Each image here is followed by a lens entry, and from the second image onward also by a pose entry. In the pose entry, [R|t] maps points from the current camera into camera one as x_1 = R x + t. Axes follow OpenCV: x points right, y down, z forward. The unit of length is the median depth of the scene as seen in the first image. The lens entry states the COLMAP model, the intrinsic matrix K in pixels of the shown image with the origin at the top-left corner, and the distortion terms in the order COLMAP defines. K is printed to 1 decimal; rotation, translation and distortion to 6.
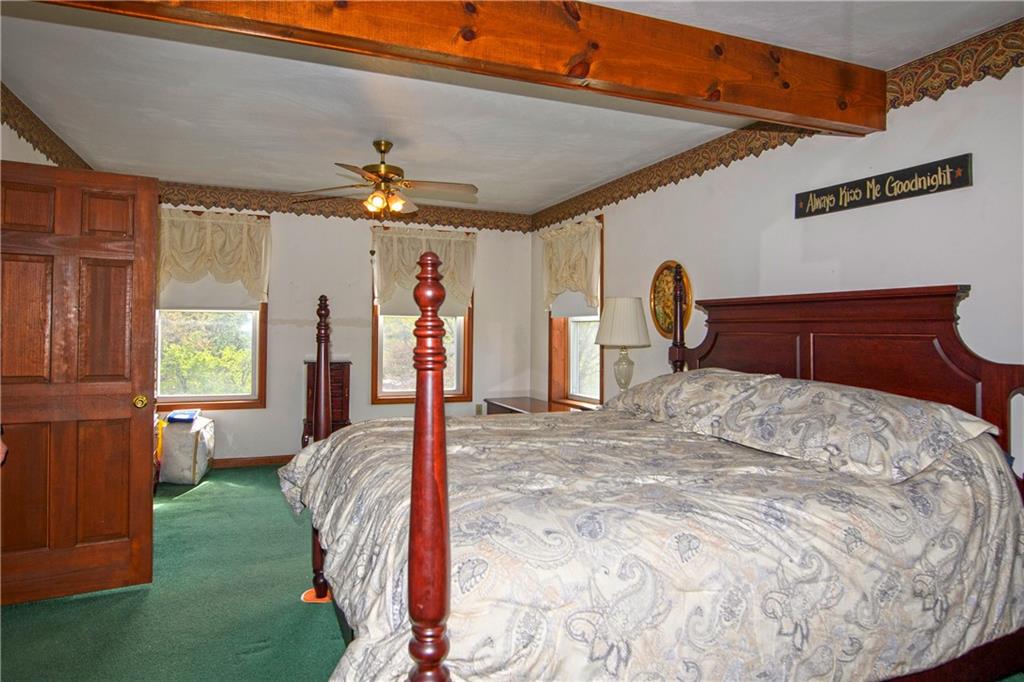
lens RADIAL K [[624.8, 0, 508.2], [0, 624.8, 335.5], [0, 0, 1]] dist [-0.010627, -0.005019]
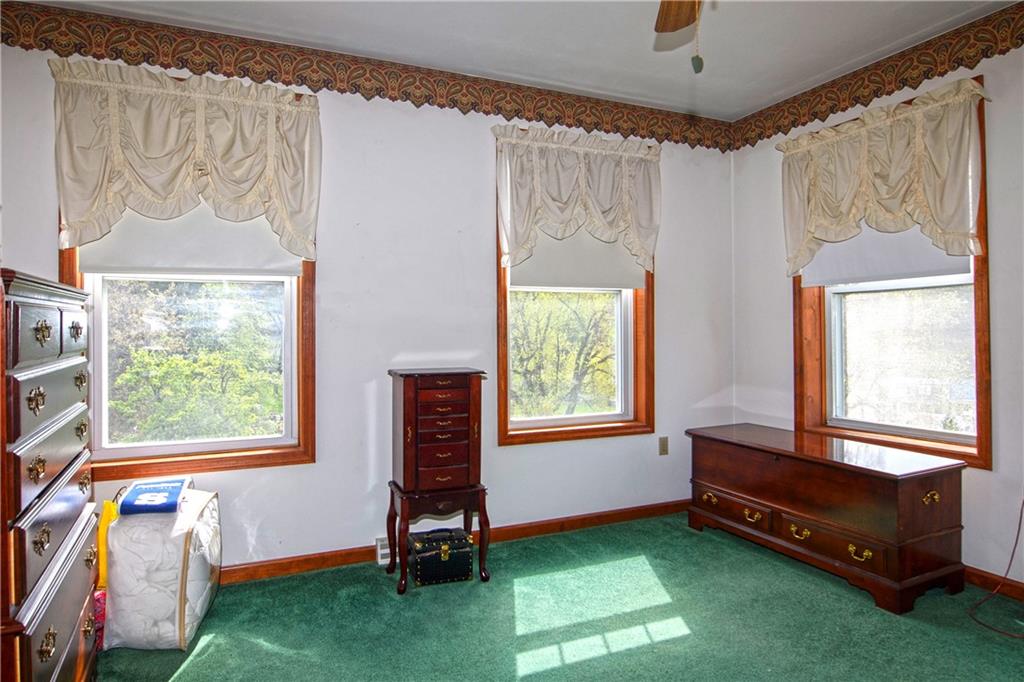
lens RADIAL K [[596.0, 0, 494.2], [0, 596.0, 336.1], [0, 0, 1]] dist [-0.052945, 0.048226]
pose [[0.998937, -0.016869, 0.042901, -0.261558], [0.016823, 0.999857, 0.001442, 0.012390], [-0.042919, -0.000719, 0.999078, 0.504266]]
